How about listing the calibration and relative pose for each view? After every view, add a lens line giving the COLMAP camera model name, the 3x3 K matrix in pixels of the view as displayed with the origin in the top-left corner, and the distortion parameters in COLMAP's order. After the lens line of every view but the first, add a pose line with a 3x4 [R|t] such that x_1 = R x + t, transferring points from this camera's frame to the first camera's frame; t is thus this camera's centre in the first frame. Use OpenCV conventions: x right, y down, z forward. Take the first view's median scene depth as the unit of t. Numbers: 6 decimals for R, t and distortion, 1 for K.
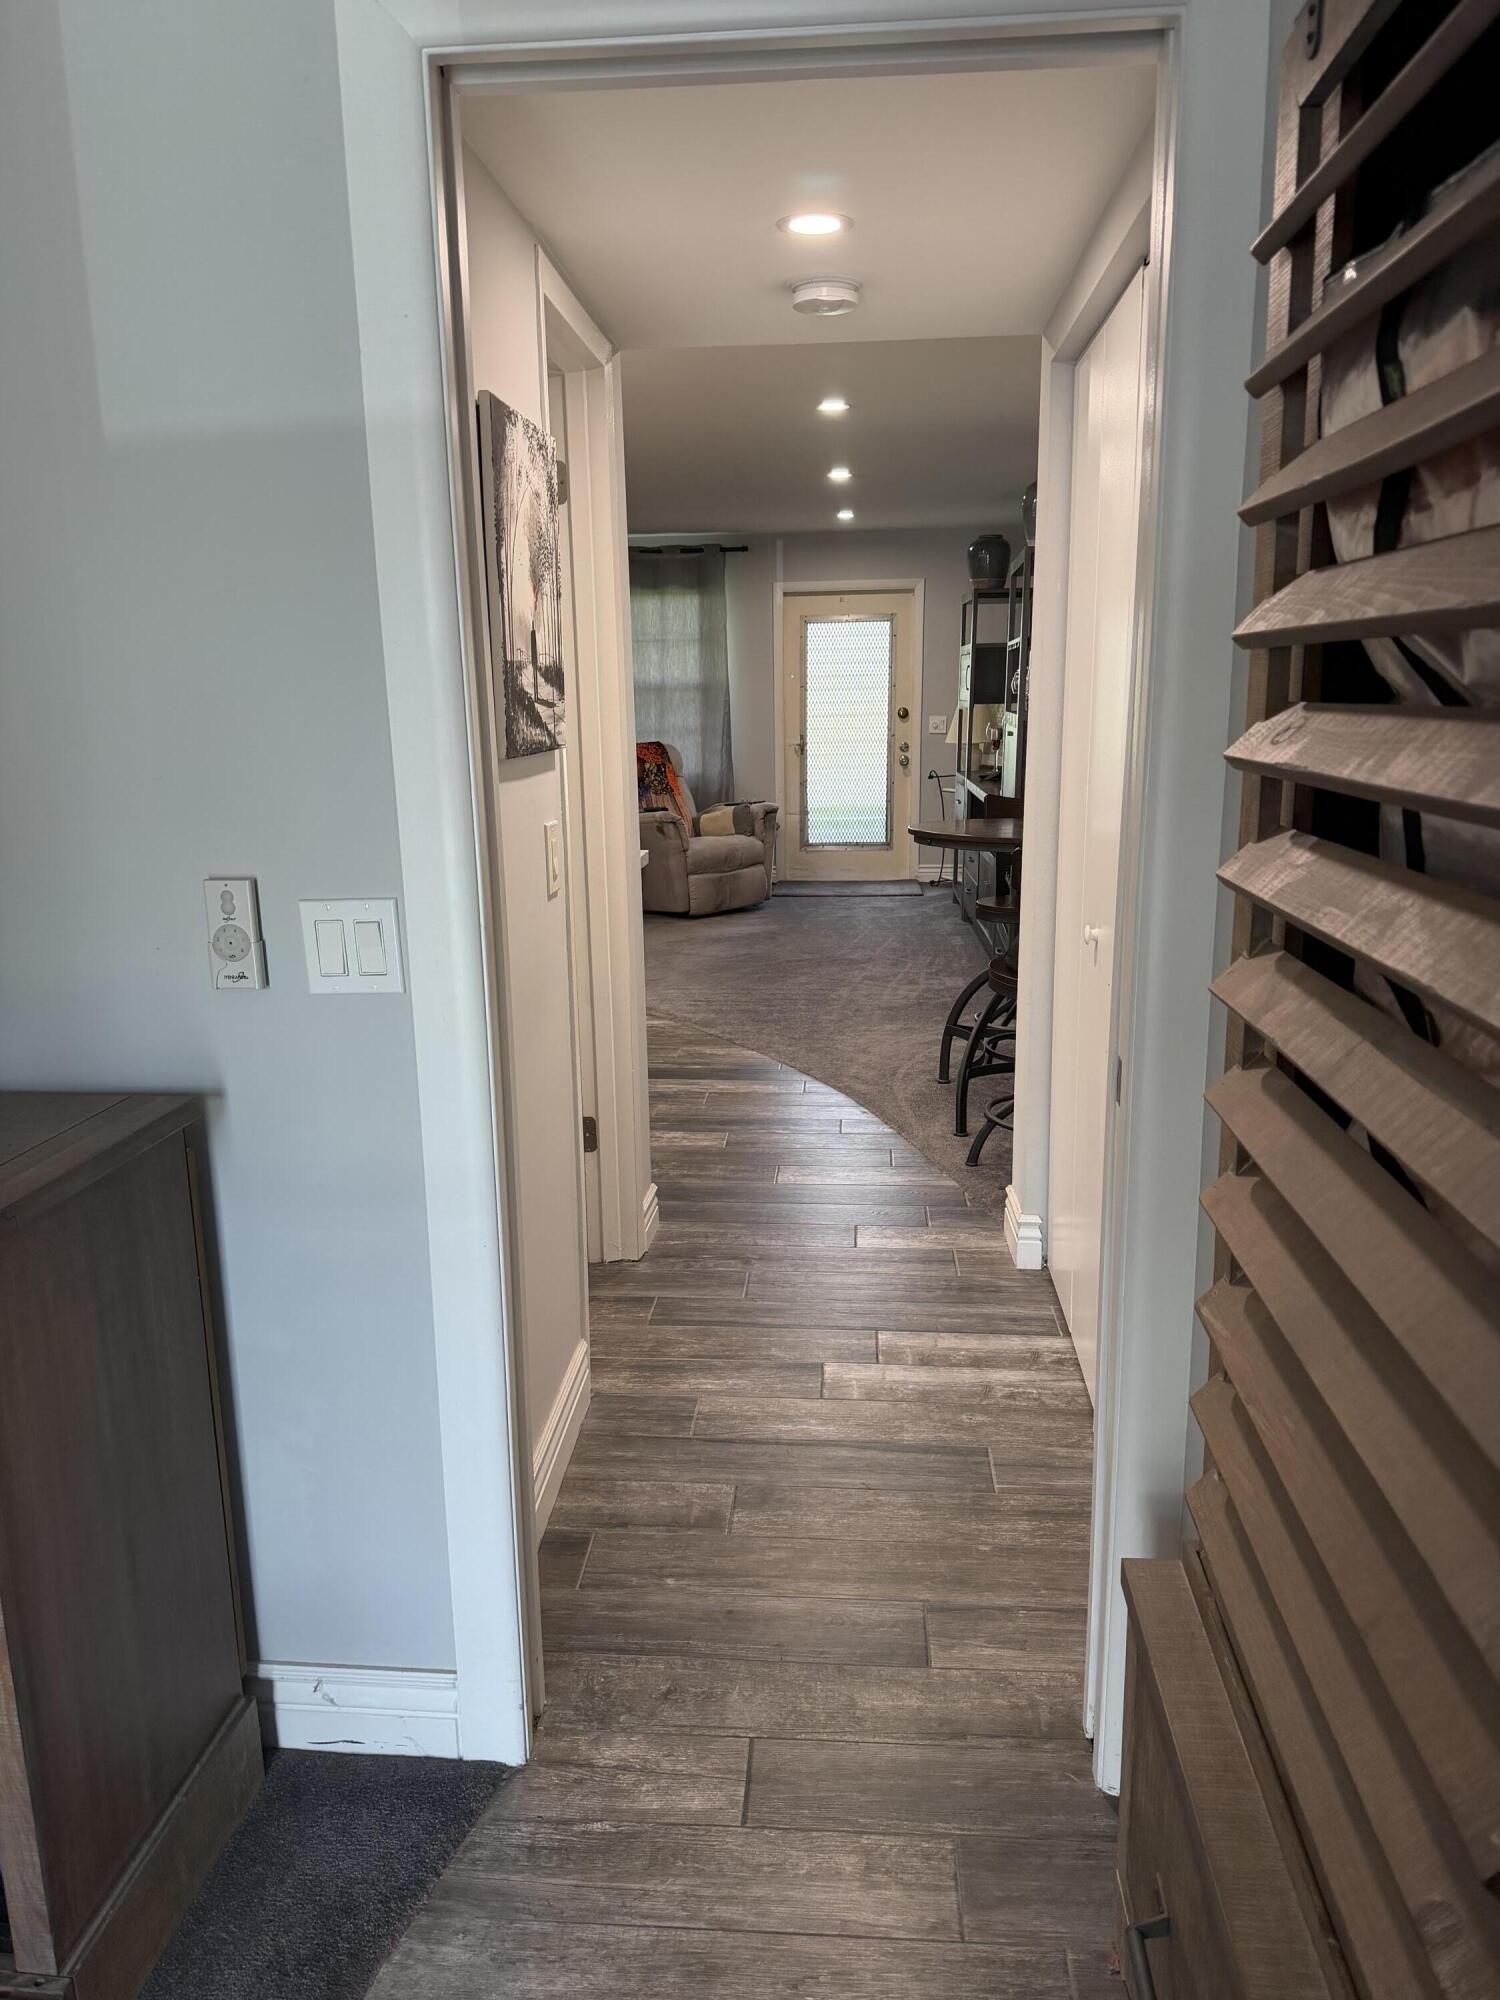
lens RADIAL K [[1417.8, 0, 749.9], [0, 1417.8, 1001.5], [0, 0, 1]] dist [0.034164, -0.043880]
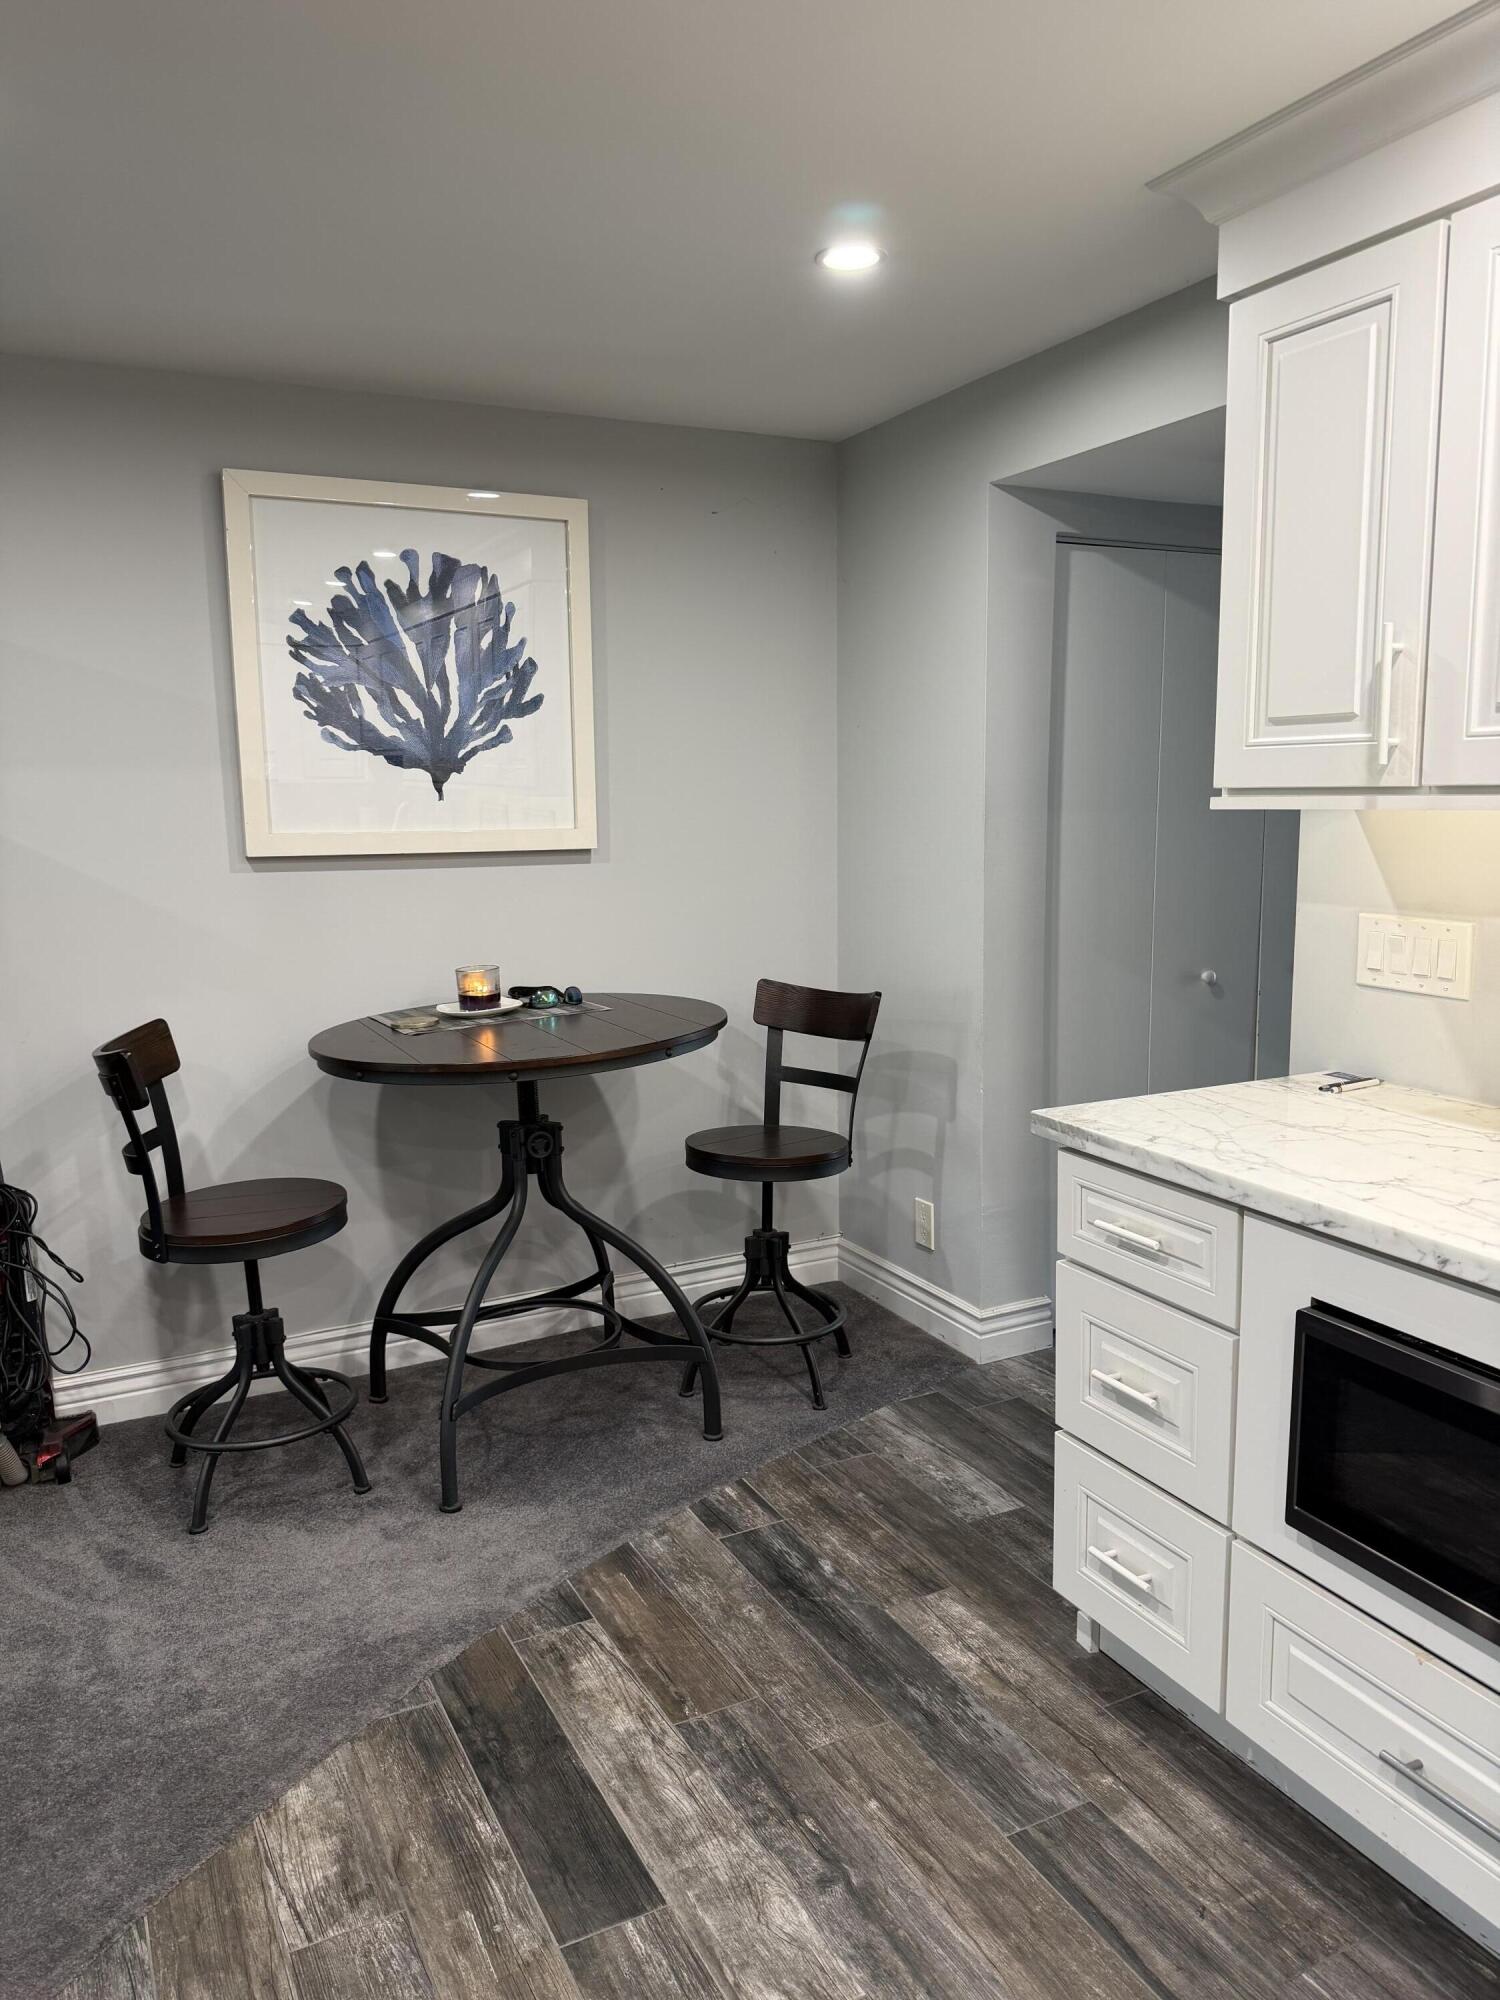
lens RADIAL K [[1417.8, 0, 740.0], [0, 1417.8, 998.8], [0, 0, 1]] dist [0.034164, -0.043880]
pose [[-0.510042, -0.104324, 0.853800, -0.439169], [0.213187, 0.946314, 0.242982, -0.282362], [-0.833312, 0.305950, -0.460419, 1.236254]]
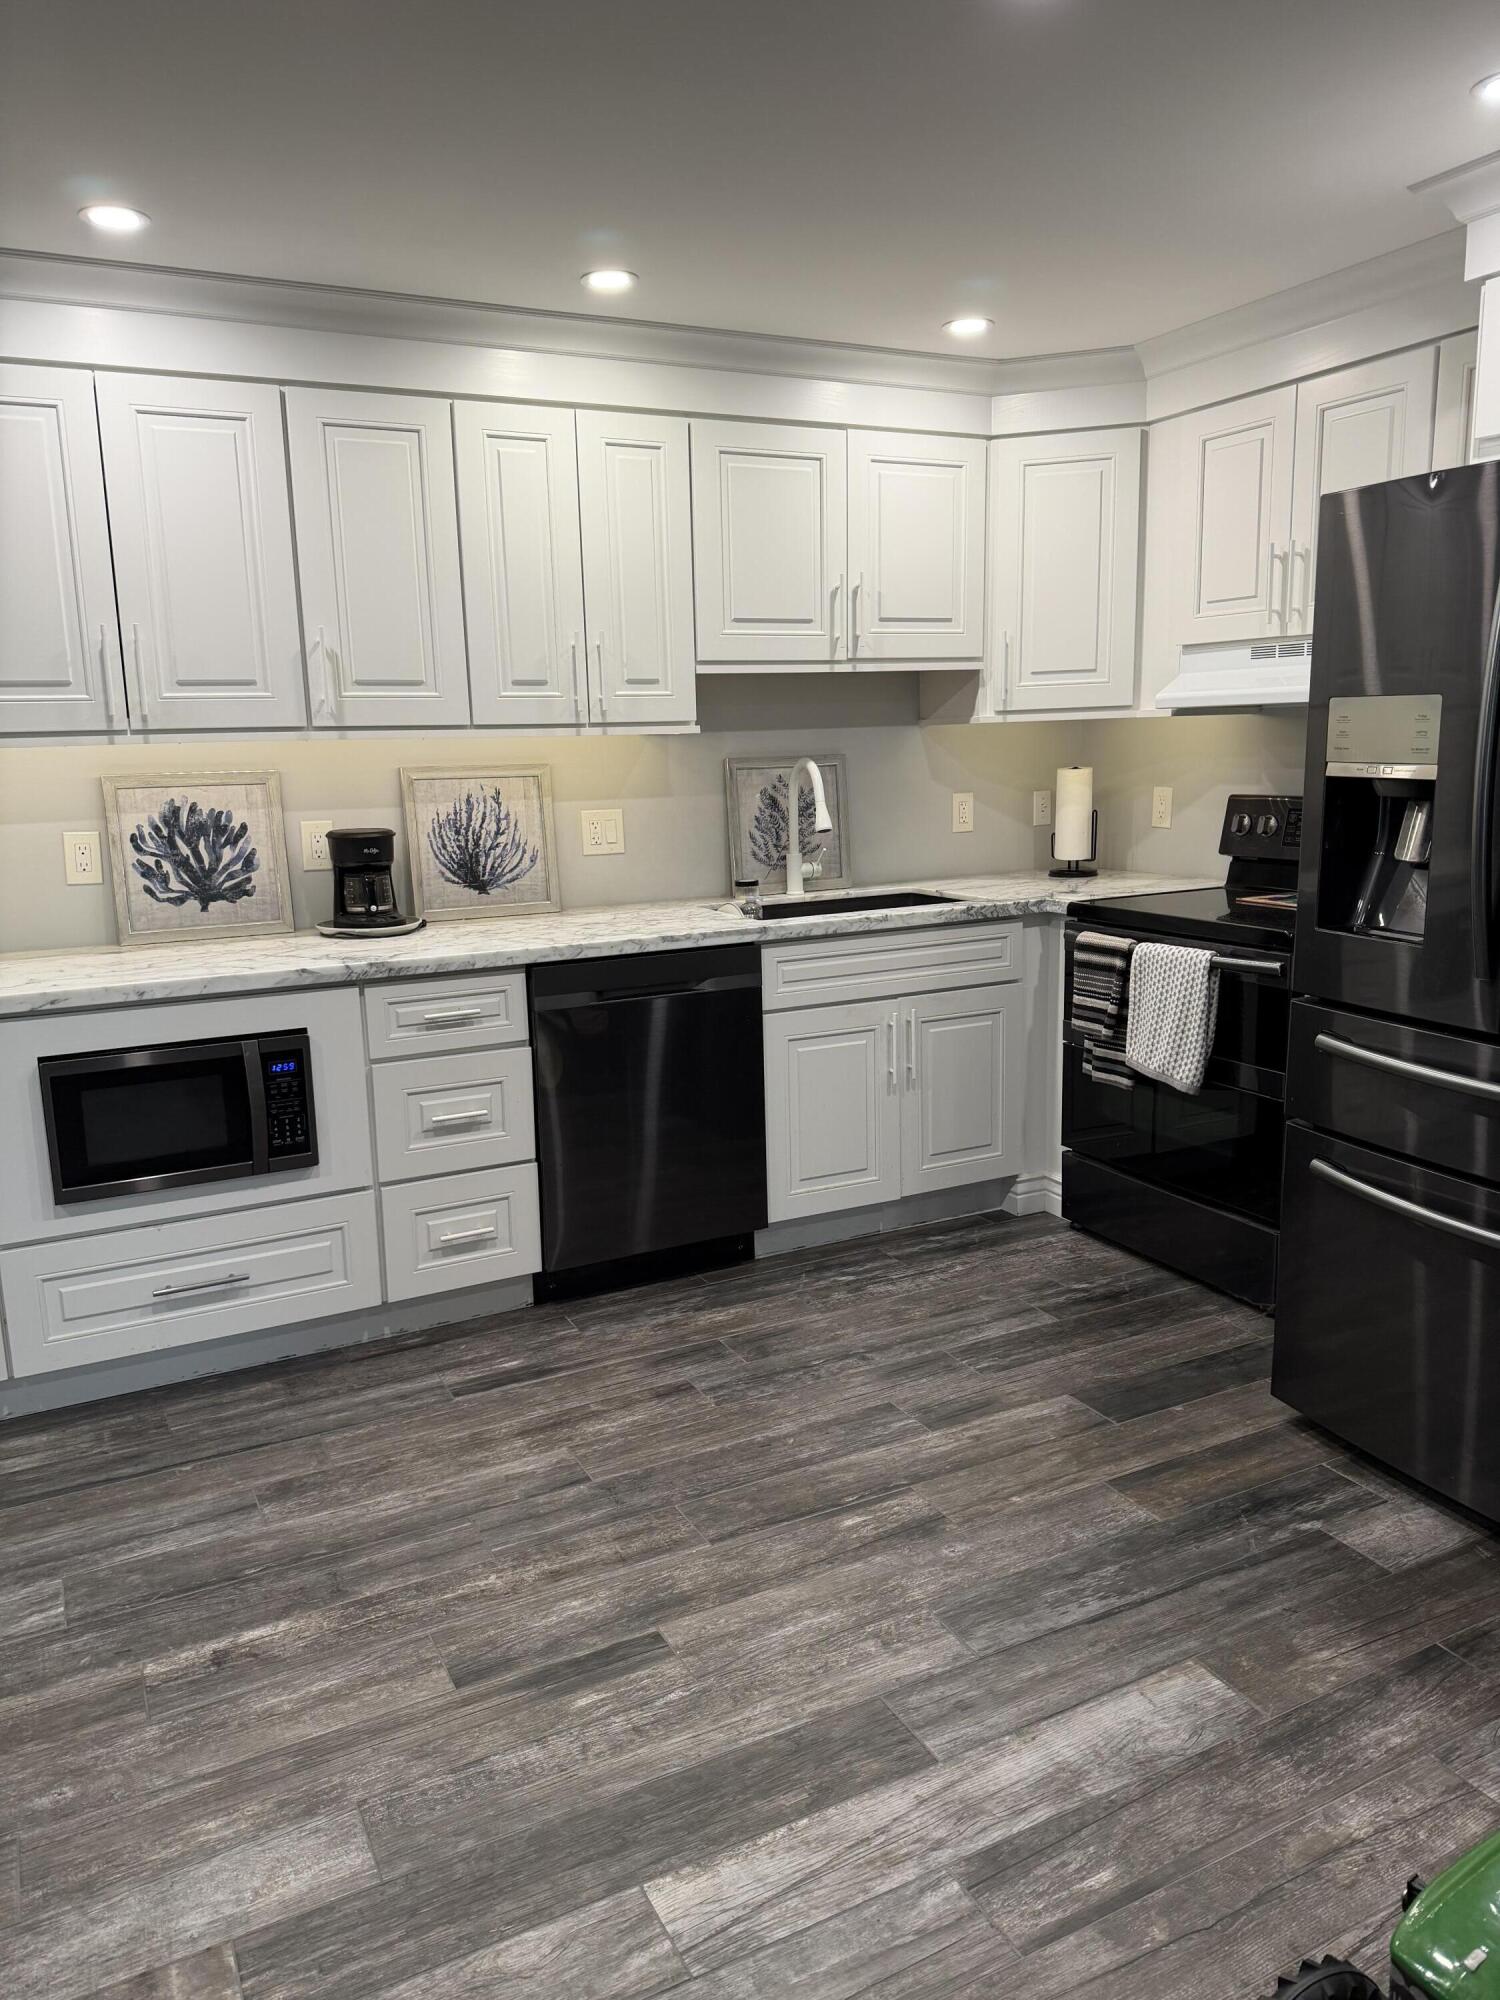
lens RADIAL K [[1417.8, 0, 740.9], [0, 1417.8, 1013.6], [0, 0, 1]] dist [0.034164, -0.043880]
pose [[-0.852721, 0.132095, -0.505389, -0.134967], [-0.079401, 0.923479, 0.375342, -0.350489], [0.516297, 0.360191, -0.776981, 1.587595]]
